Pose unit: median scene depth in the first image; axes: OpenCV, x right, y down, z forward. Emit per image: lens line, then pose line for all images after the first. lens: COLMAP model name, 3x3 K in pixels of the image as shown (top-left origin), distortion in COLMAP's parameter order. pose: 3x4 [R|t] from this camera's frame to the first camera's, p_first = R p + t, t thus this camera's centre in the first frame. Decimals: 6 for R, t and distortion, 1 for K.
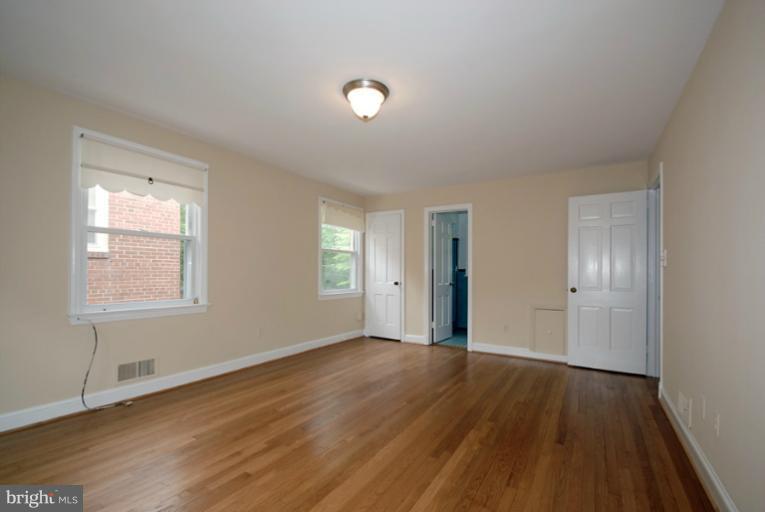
lens RADIAL K [[336.4, 0, 382.1], [0, 336.4, 272.0], [0, 0, 1]] dist [-0.003014, -0.000220]
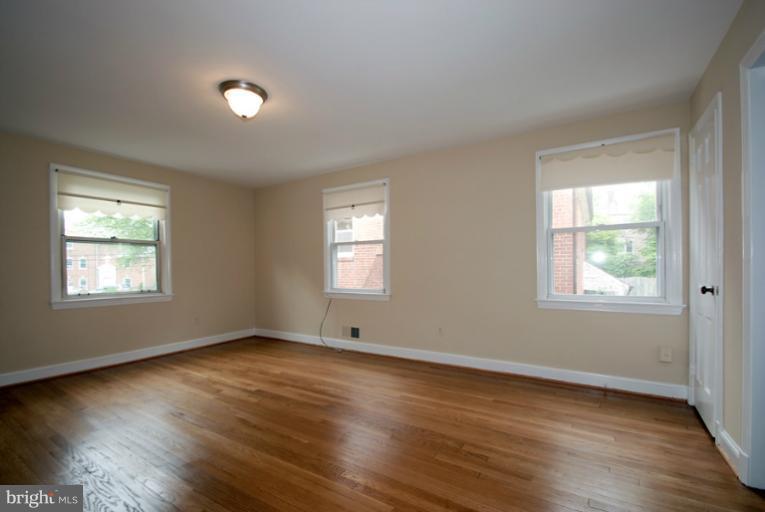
lens RADIAL K [[336.4, 0, 393.3], [0, 336.4, 272.4], [0, 0, 1]] dist [-0.003014, -0.000220]
pose [[0.008710, 0.004347, -0.999953, 0.788056], [0.012589, 0.999911, 0.004456, 0.012224], [0.999883, -0.012627, 0.008655, 1.152597]]
